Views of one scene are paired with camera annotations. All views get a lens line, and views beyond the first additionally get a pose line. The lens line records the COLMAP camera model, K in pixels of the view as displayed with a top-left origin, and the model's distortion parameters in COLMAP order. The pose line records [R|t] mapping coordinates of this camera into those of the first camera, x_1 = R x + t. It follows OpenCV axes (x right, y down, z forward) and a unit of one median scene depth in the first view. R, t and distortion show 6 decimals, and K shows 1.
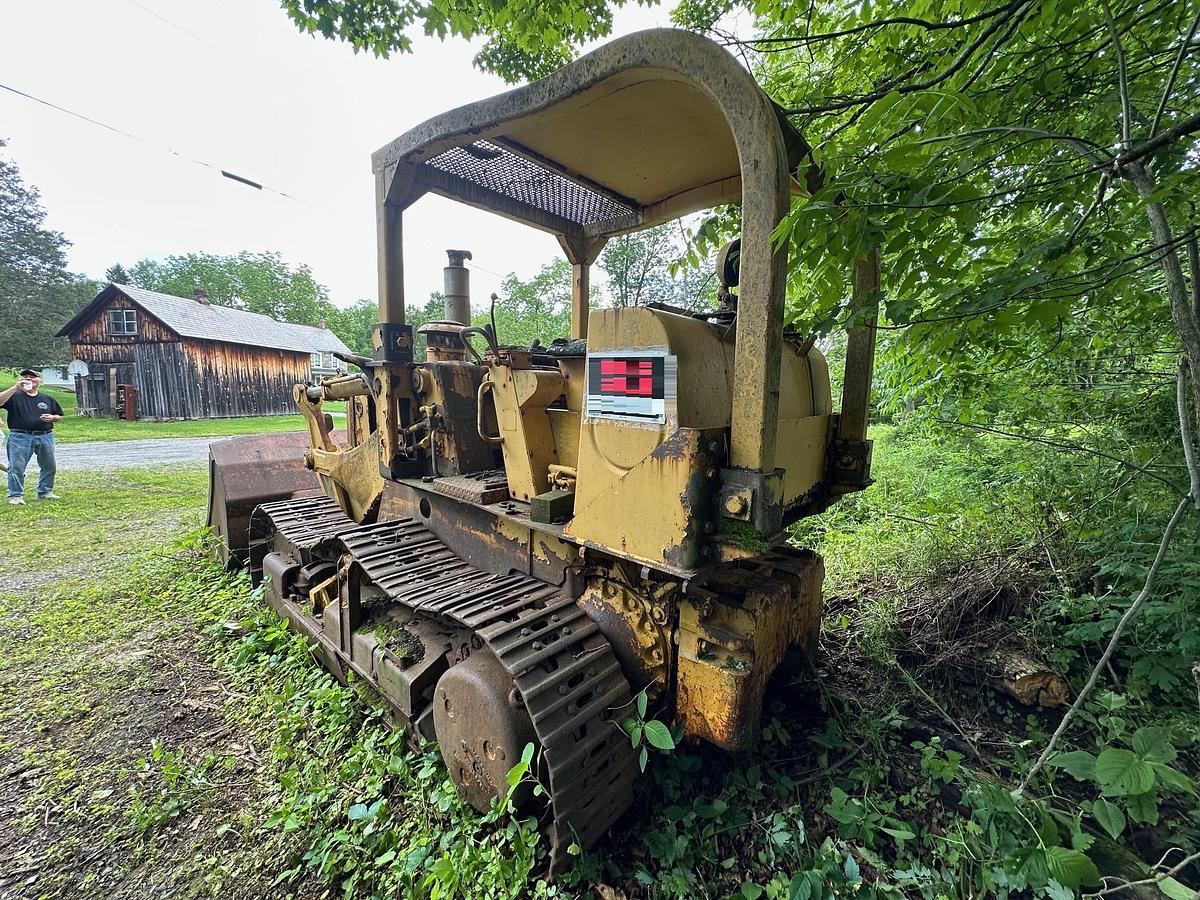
lens RADIAL K [[479.9, 0, 600.0], [0, 479.9, 450.0], [0, 0, 1]] dist [-0.002882, 0.000405]
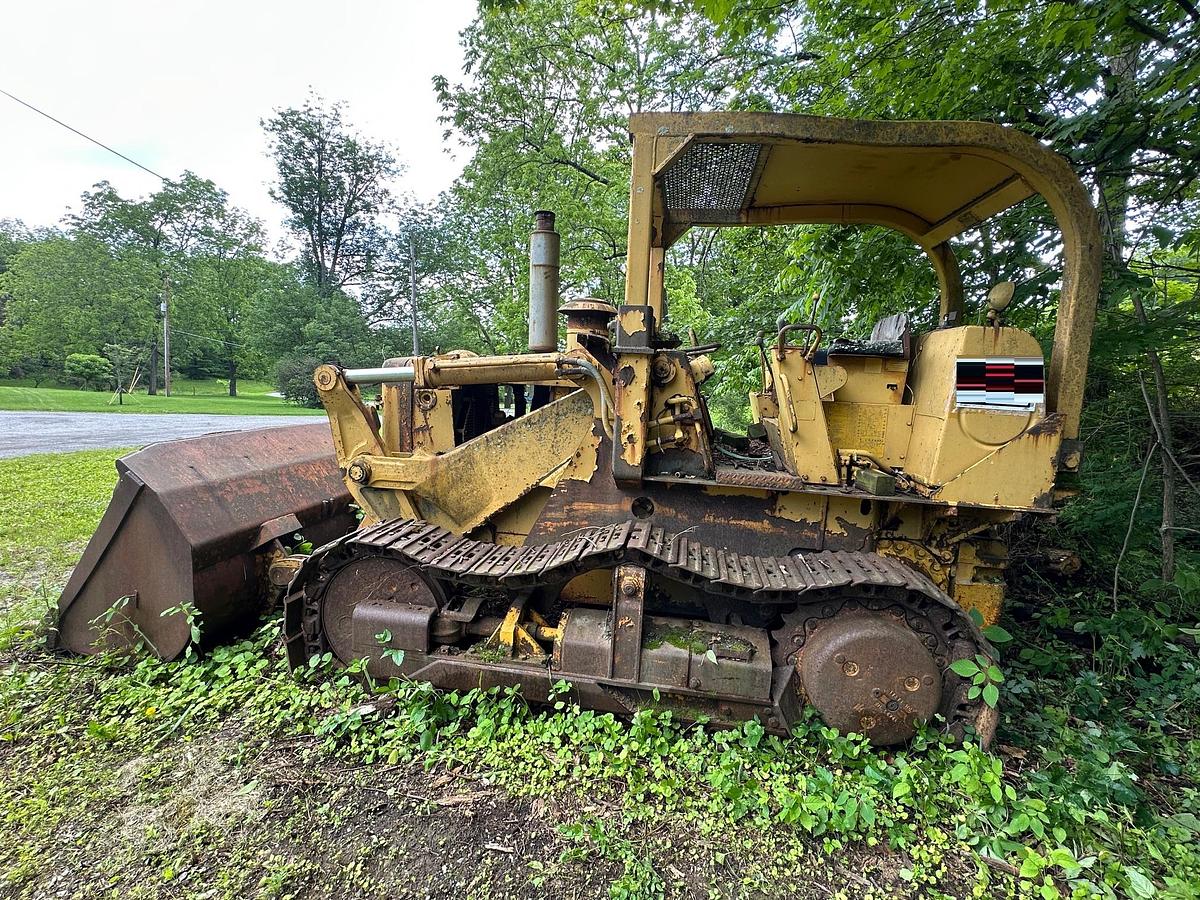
lens RADIAL K [[561.7, 0, 600.0], [0, 561.7, 450.0], [0, 0, 1]] dist [-0.002135, 0.000467]
pose [[0.849280, -0.057020, 0.524855, -0.116426], [0.047443, 0.998371, 0.031693, -0.003296], [-0.525807, -0.002016, 0.850601, 0.015180]]
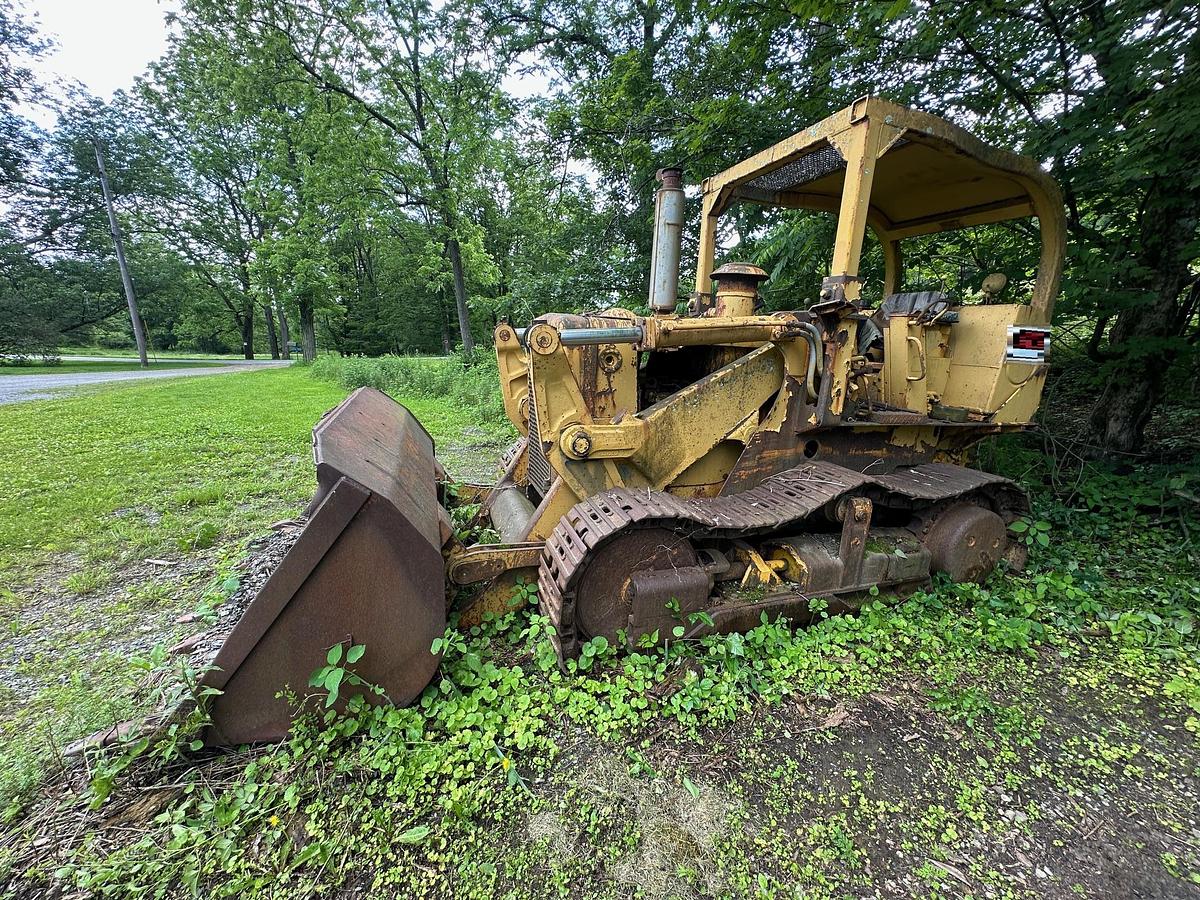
lens RADIAL K [[479.9, 0, 600.0], [0, 479.9, 450.0], [0, 0, 1]] dist [-0.002882, 0.000405]
pose [[0.495790, -0.199470, 0.845224, -0.180697], [0.078838, 0.979584, 0.184934, -0.014114], [-0.864856, -0.025052, 0.501394, 0.101581]]
